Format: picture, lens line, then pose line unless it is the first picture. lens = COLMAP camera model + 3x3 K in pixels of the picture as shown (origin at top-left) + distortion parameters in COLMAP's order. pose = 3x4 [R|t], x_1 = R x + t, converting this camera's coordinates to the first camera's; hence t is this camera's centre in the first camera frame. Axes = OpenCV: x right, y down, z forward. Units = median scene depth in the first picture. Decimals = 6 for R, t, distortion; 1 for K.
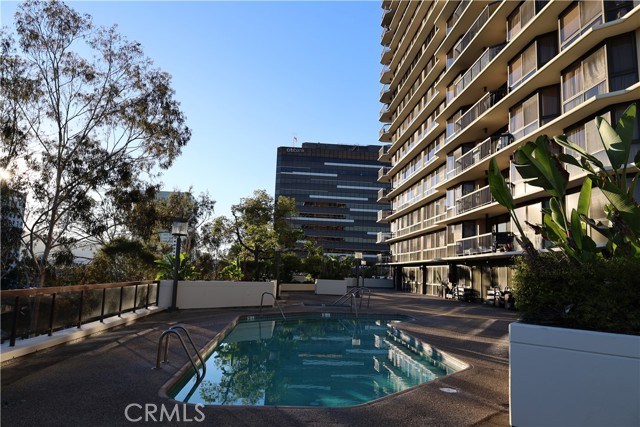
lens RADIAL K [[435.5, 0, 319.5], [0, 435.5, 216.9], [0, 0, 1]] dist [-0.010448, 0.000350]
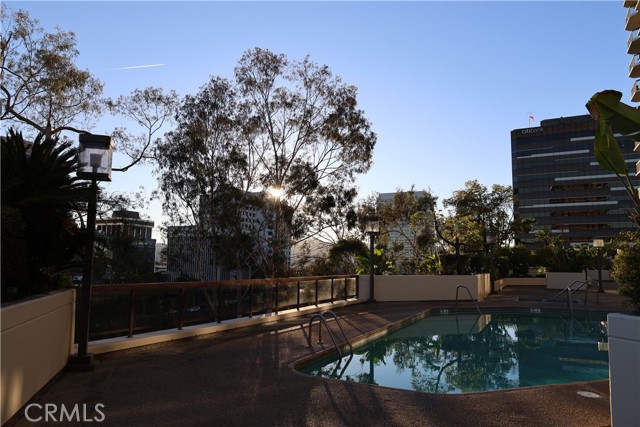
lens RADIAL K [[435.5, 0, 319.5], [0, 435.5, 216.9], [0, 0, 1]] dist [-0.010448, 0.000350]
pose [[0.858455, -0.083948, -0.505972, 0.106173], [0.087710, 0.996010, -0.016440, 0.007855], [0.505334, -0.030266, 0.862393, 0.002134]]
